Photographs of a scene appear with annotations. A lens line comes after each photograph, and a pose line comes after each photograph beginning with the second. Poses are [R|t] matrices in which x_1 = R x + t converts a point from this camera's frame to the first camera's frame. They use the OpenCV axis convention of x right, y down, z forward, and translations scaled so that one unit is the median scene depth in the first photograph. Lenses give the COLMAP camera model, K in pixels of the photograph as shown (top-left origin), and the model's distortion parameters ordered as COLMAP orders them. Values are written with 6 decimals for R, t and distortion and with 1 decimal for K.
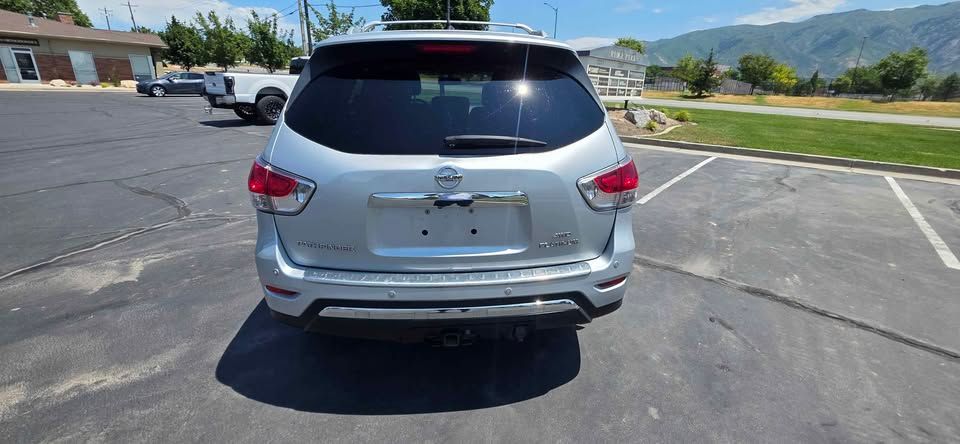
lens RADIAL K [[388.0, 0, 481.7], [0, 388.0, 222.6], [0, 0, 1]] dist [0.003257, 0.000377]
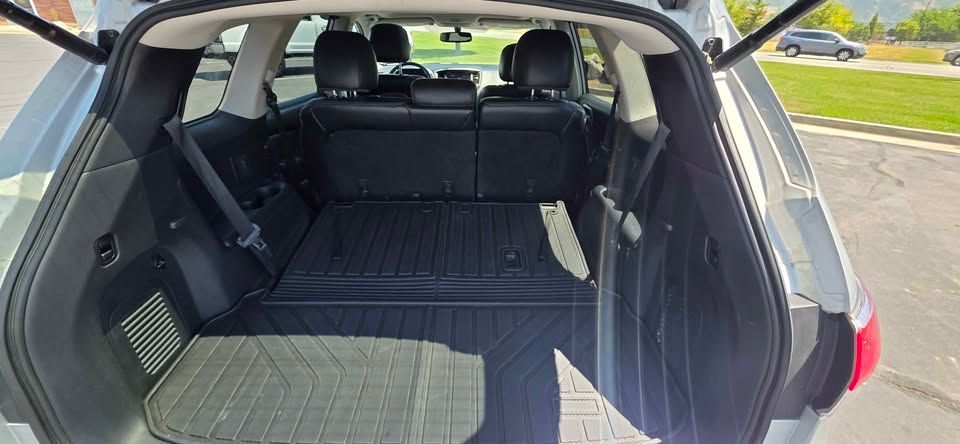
lens RADIAL K [[388.0, 0, 481.6], [0, 388.0, 225.4], [0, 0, 1]] dist [0.003257, 0.000377]
pose [[0.998527, 0.029902, -0.045270, 0.000770], [-0.023812, 0.991287, 0.129546, -0.069717], [0.048749, -0.128277, 0.990539, 0.150410]]
